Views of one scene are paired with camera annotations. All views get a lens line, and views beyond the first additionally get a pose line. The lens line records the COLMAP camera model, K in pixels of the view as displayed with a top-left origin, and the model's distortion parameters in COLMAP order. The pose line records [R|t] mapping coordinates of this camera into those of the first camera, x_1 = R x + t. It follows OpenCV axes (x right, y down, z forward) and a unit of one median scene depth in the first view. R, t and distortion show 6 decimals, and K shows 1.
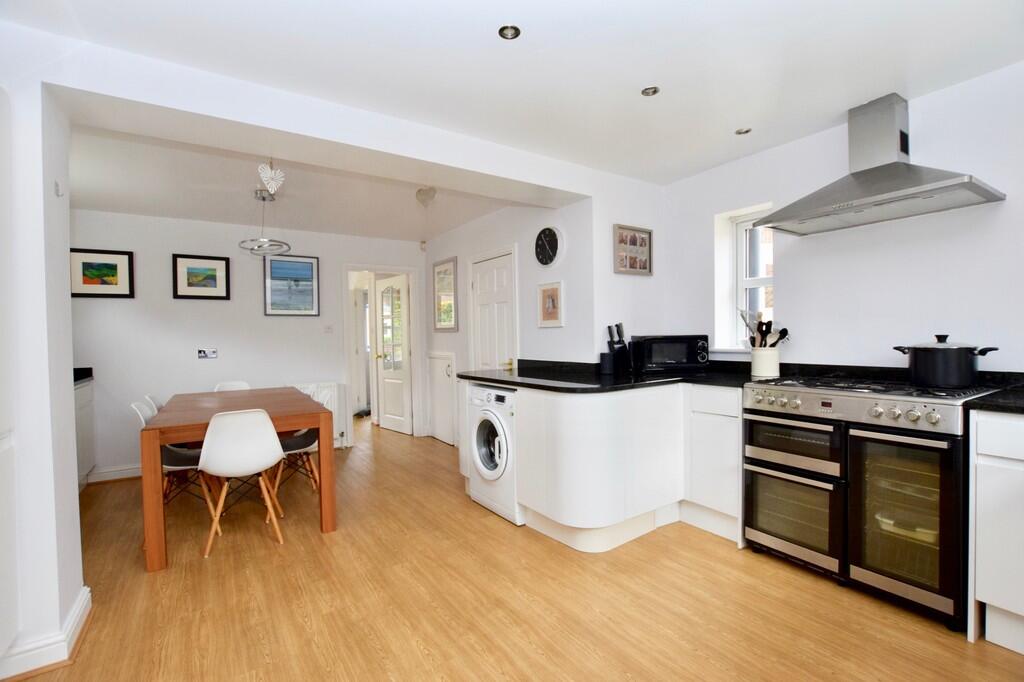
lens RADIAL K [[452.7, 0, 509.9], [0, 452.7, 340.0], [0, 0, 1]] dist [-0.035345, 0.000194]
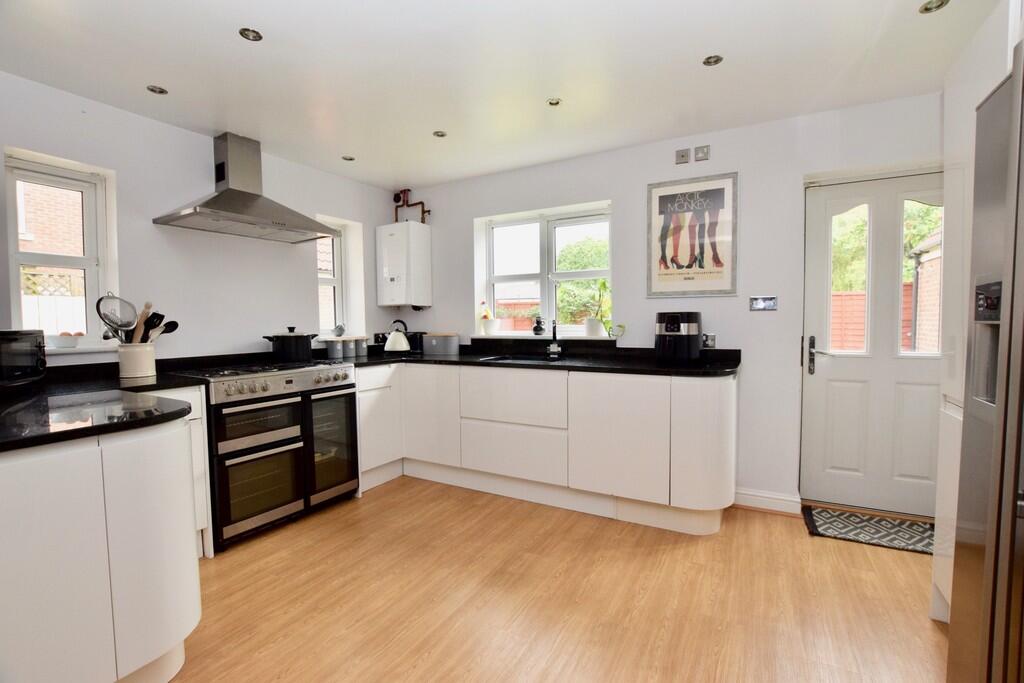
lens RADIAL K [[452.7, 0, 509.9], [0, 452.7, 340.5], [0, 0, 1]] dist [-0.035345, 0.000194]
pose [[-0.455716, -0.018214, 0.889939, -0.692884], [0.028752, 0.998968, 0.035169, 0.002096], [-0.889661, 0.041614, -0.454722, 1.020529]]
